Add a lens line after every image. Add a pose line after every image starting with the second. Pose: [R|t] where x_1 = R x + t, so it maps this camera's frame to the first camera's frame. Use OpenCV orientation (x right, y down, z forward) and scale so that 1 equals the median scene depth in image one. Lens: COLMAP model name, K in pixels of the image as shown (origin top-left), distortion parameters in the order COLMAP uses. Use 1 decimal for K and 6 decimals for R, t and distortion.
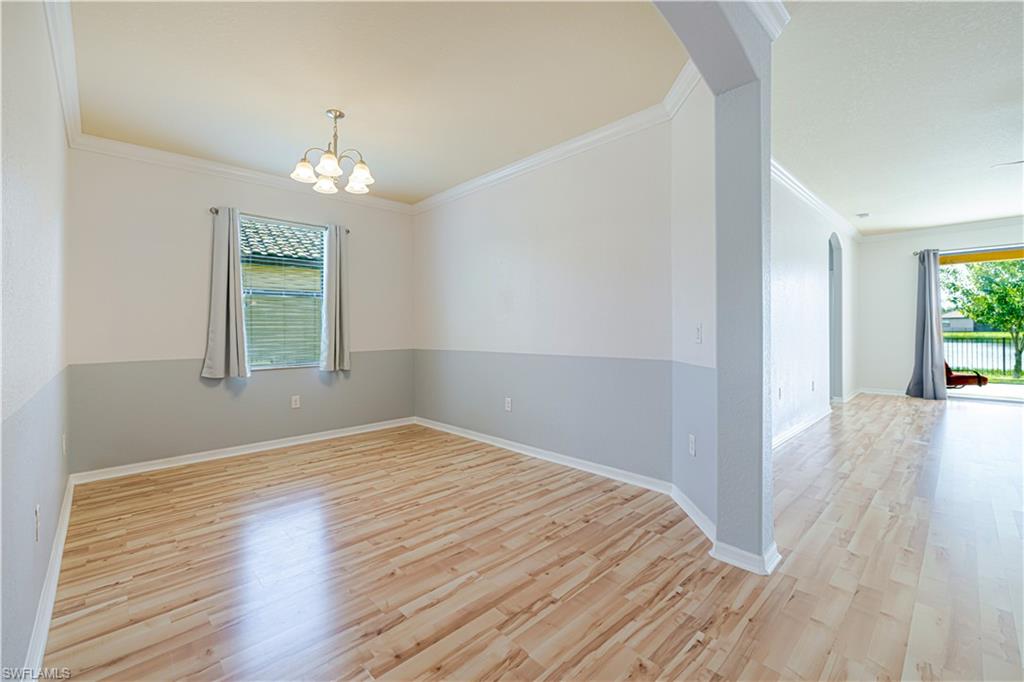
lens RADIAL K [[432.1, 0, 506.4], [0, 432.1, 328.2], [0, 0, 1]] dist [0.002258, 0.000219]
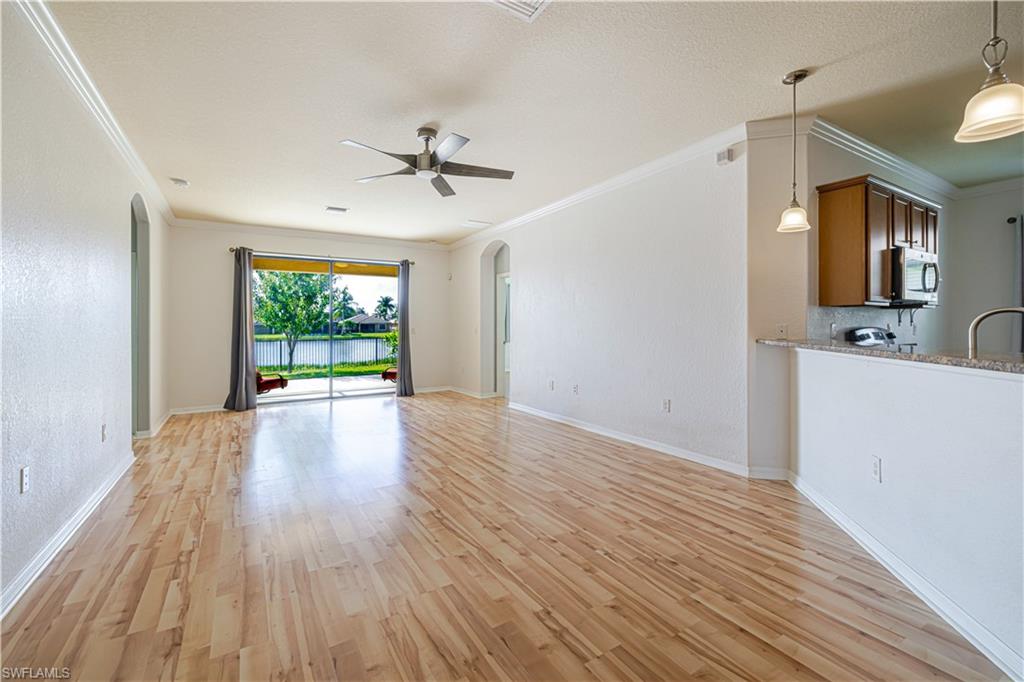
lens RADIAL K [[432.1, 0, 506.4], [0, 432.1, 328.2], [0, 0, 1]] dist [0.002258, 0.000219]
pose [[0.206018, 0.004748, 0.978537, 0.369132], [0.001883, 0.999984, -0.005248, -0.008587], [-0.978546, 0.002923, 0.206006, 0.515997]]
